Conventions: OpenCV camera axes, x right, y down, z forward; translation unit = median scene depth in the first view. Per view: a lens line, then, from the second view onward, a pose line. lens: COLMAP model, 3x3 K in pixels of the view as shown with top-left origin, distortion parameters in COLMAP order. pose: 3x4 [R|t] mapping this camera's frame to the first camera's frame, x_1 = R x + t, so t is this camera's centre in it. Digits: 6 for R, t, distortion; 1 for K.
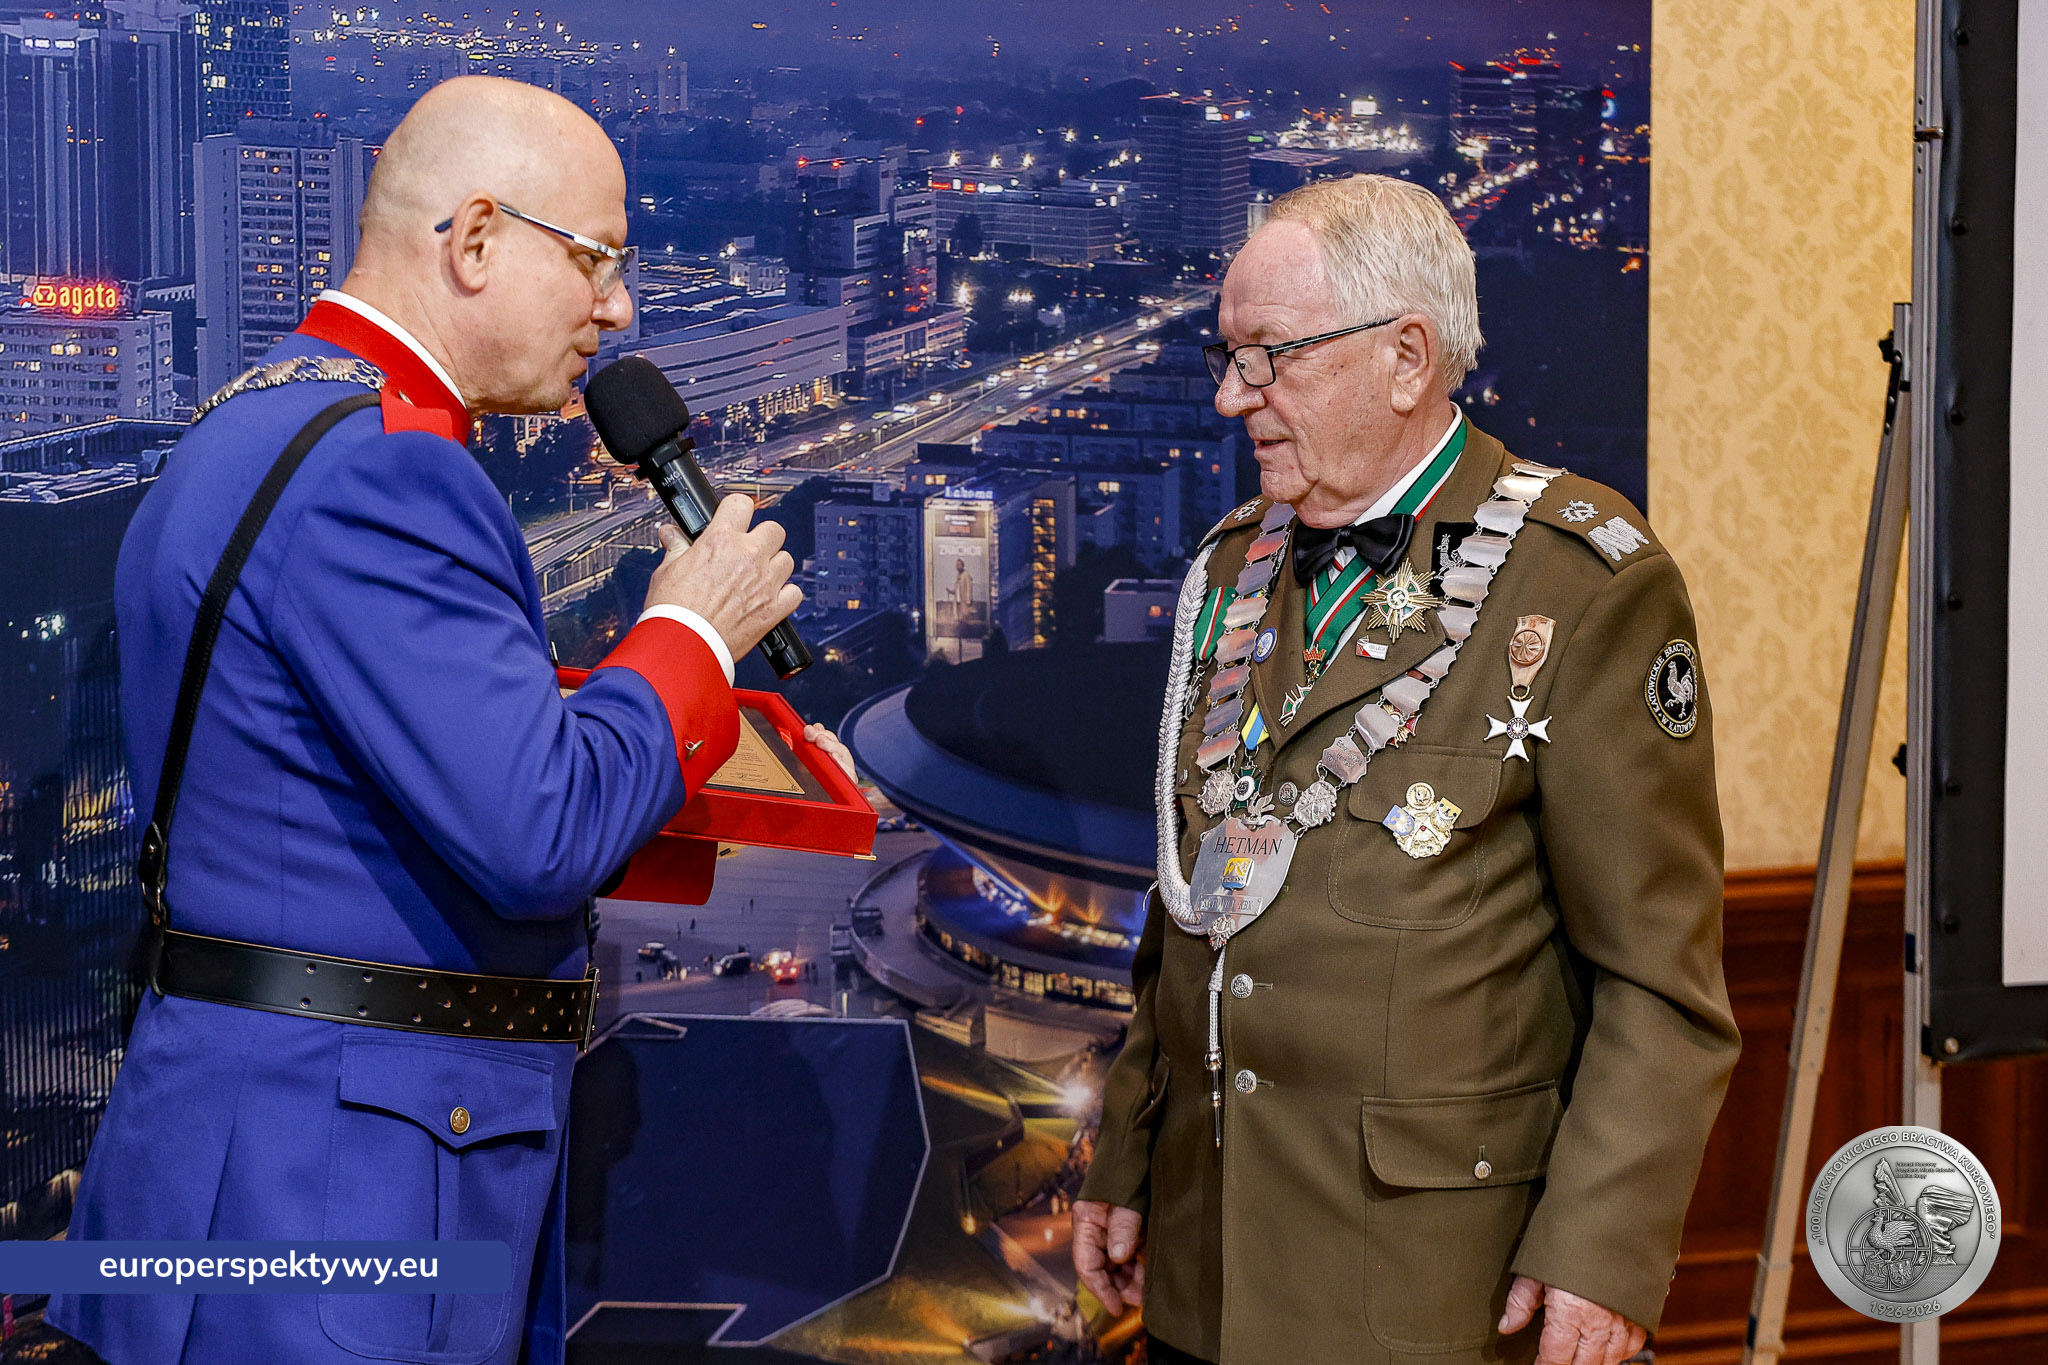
lens RADIAL K [[4528.4, 0, 1019.0], [0, 4528.4, 679.7], [0, 0, 1]] dist [0.004229, 0.000000]
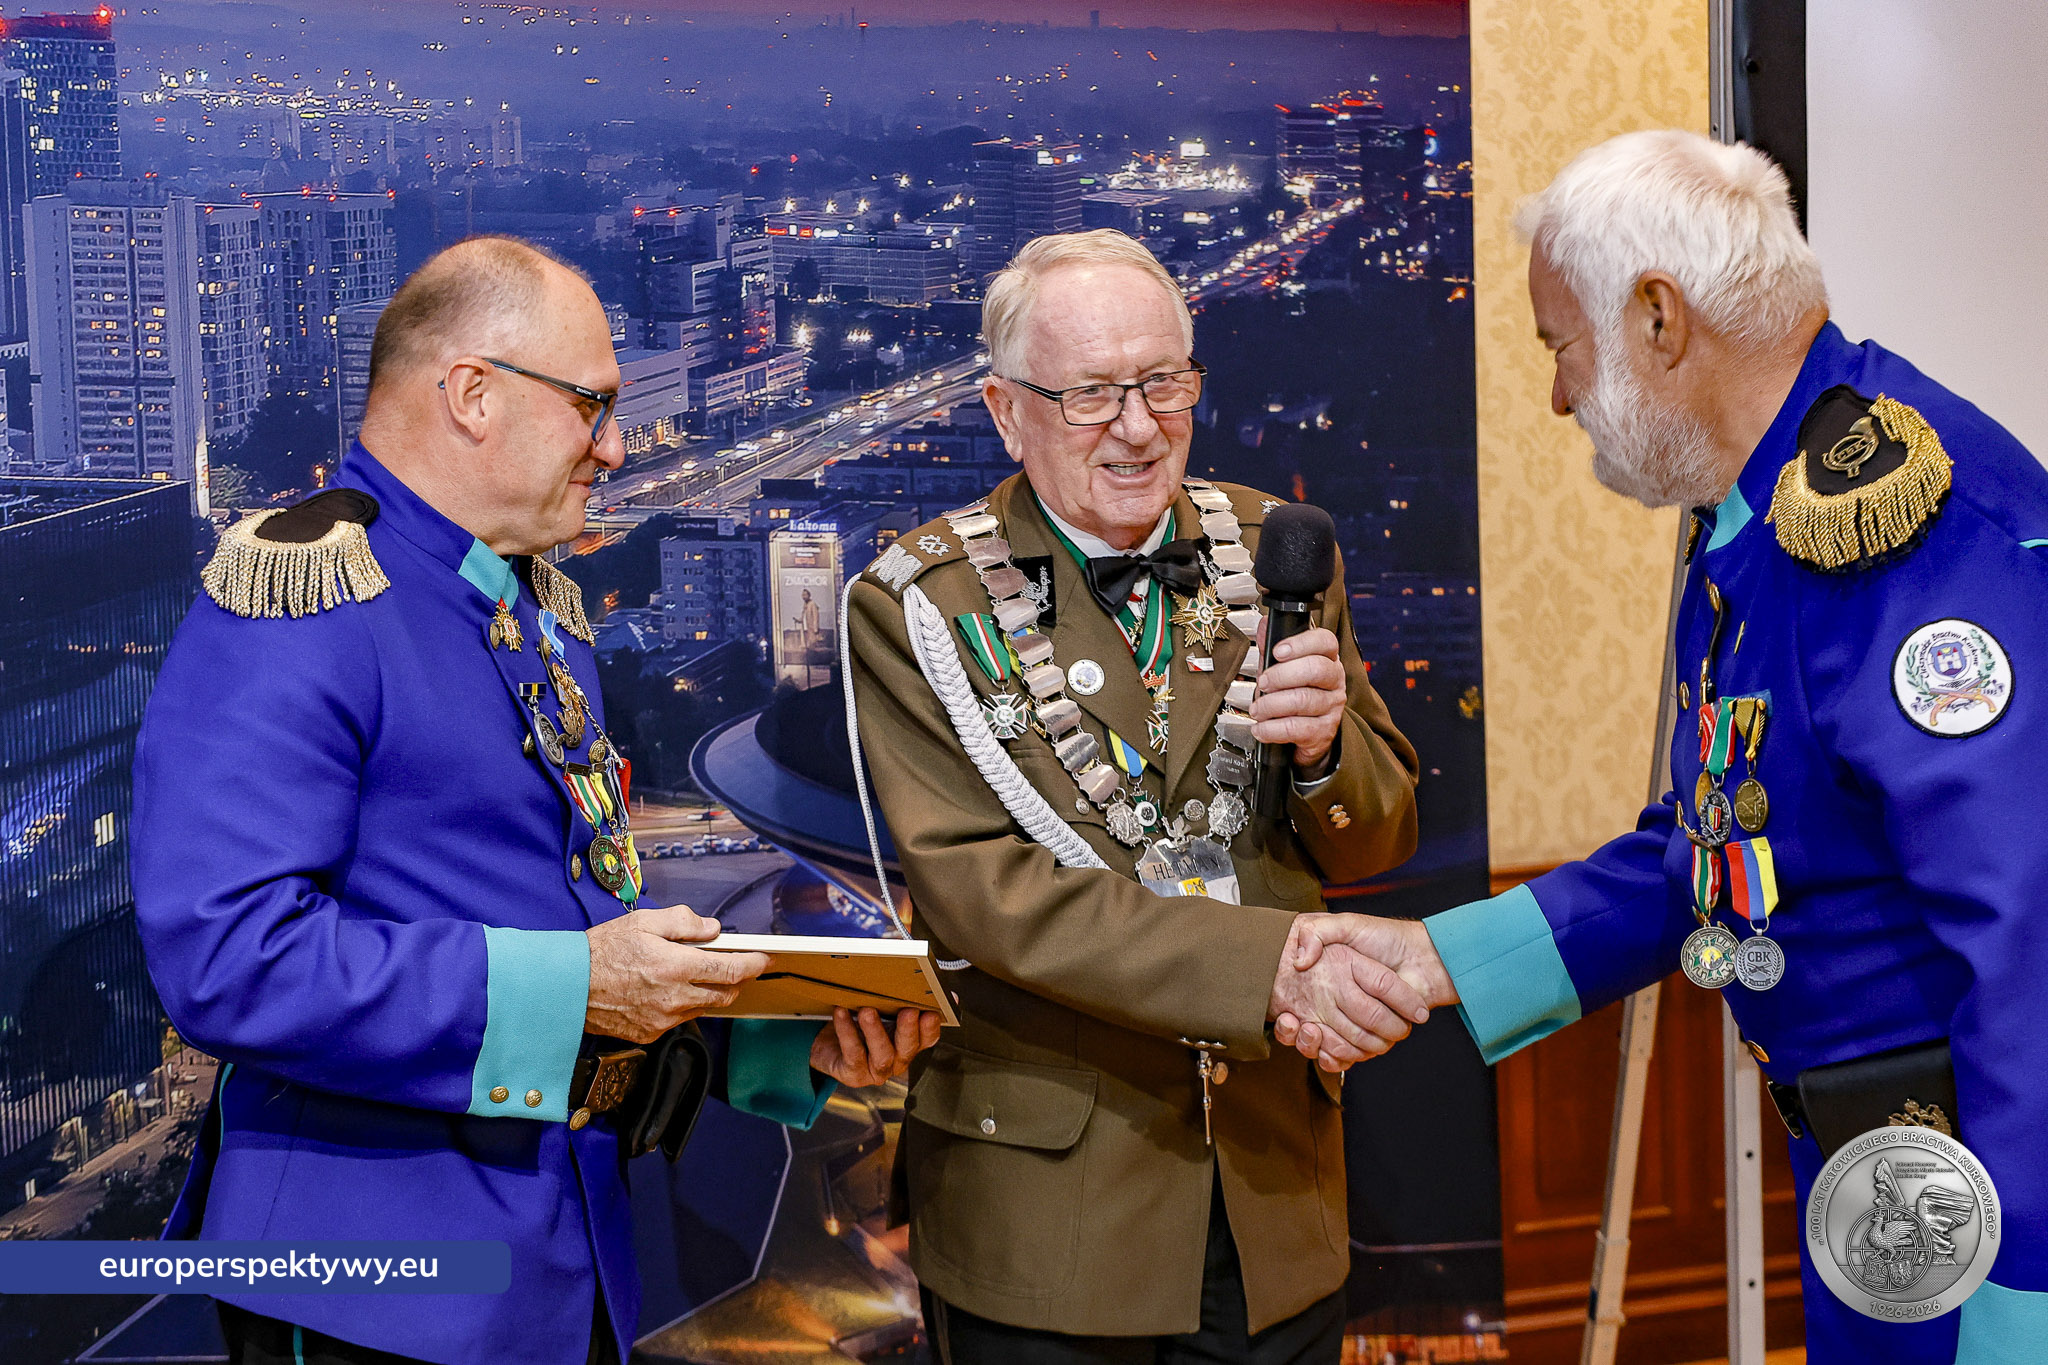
lens RADIAL K [[3913.6, 0, 1058.0], [0, 3913.6, 684.9], [0, 0, 1]] dist [-0.013747, 0.000000]
pose [[0.999684, -0.024802, 0.004142, 0.041125], [0.024802, 0.999692, 0.000036, -0.003341], [-0.004141, 0.000067, 0.999991, 0.100752]]
